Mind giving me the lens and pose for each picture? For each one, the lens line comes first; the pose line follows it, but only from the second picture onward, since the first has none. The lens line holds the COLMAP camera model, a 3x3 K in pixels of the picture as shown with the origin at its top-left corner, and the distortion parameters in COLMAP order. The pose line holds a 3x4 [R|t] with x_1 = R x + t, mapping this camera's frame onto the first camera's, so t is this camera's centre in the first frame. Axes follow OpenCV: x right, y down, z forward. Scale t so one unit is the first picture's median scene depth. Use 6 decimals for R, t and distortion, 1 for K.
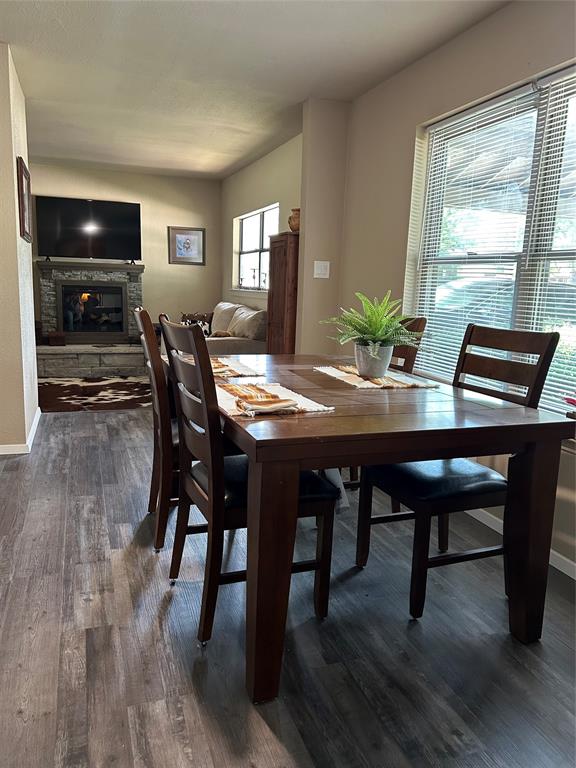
lens RADIAL K [[573.0, 0, 290.8], [0, 573.0, 383.8], [0, 0, 1]] dist [0.008844, -0.013192]
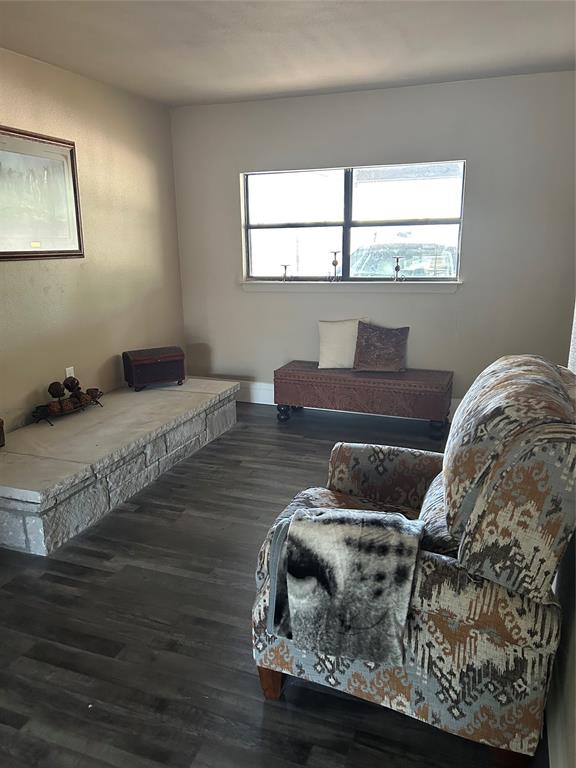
lens RADIAL K [[573.0, 0, 288.5], [0, 573.0, 384.4], [0, 0, 1]] dist [0.008844, -0.013192]
pose [[0.634094, -0.233060, 0.737298, -1.009516], [0.172047, 0.972119, 0.159322, -0.251143], [-0.753873, 0.025824, 0.656512, 0.900981]]
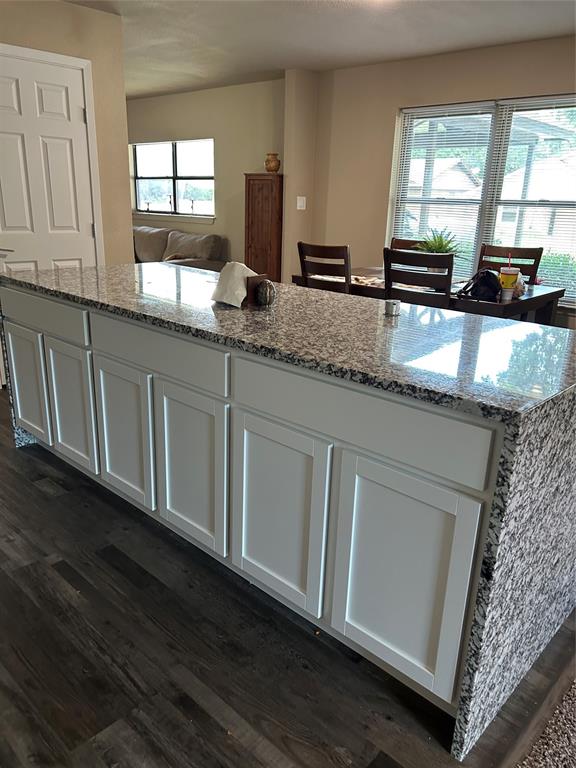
lens RADIAL K [[573.0, 0, 284.2], [0, 573.0, 382.9], [0, 0, 1]] dist [0.008844, -0.013192]
pose [[0.887939, -0.151626, 0.434252, -0.624126], [0.083064, 0.981441, 0.172841, -0.022188], [-0.452400, -0.117402, 0.884054, -0.212436]]
